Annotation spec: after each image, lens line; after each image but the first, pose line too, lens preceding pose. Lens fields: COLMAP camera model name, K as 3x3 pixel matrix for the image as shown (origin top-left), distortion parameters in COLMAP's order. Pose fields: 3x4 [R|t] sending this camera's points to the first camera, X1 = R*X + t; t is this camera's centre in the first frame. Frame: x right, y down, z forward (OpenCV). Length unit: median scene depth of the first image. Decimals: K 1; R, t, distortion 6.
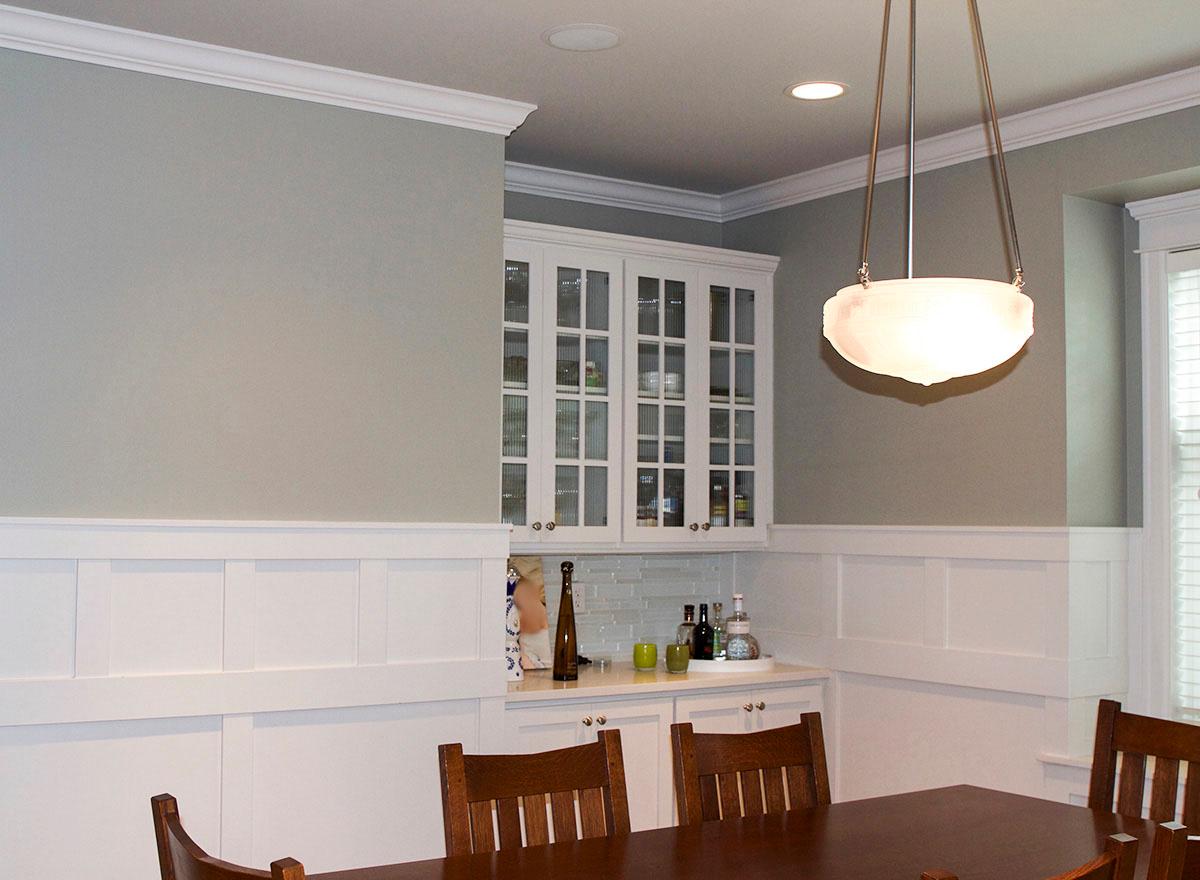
lens RADIAL K [[1457.7, 0, 614.1], [0, 1457.7, 444.3], [0, 0, 1]] dist [-0.096381, 0.100282]
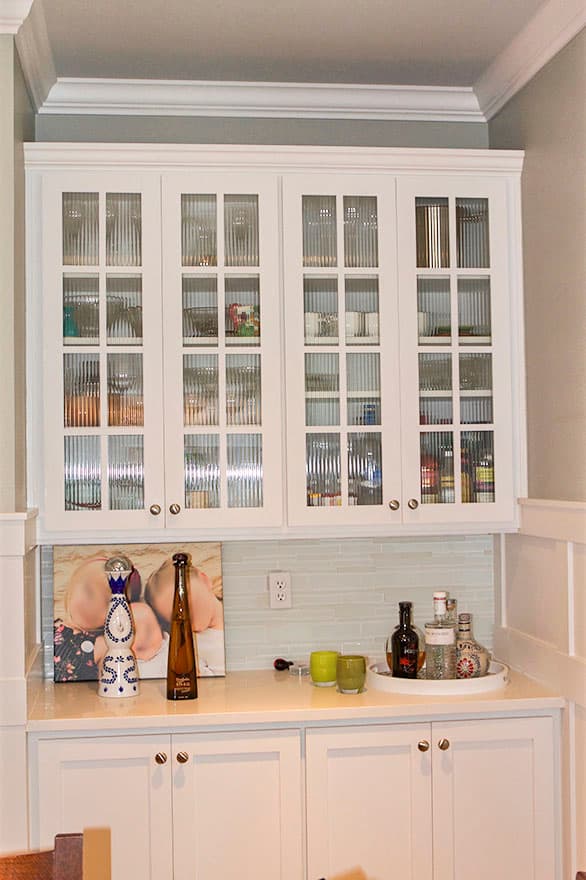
lens RADIAL K [[1255.2, 0, 293.0], [0, 1255.2, 440.0], [0, 0, 1]] dist [-0.018163, 0.044037]
pose [[0.892144, -0.032014, -0.450616, 0.318757], [0.044366, 0.998873, 0.016874, 0.007502], [0.449568, -0.035046, 0.892558, 0.374652]]
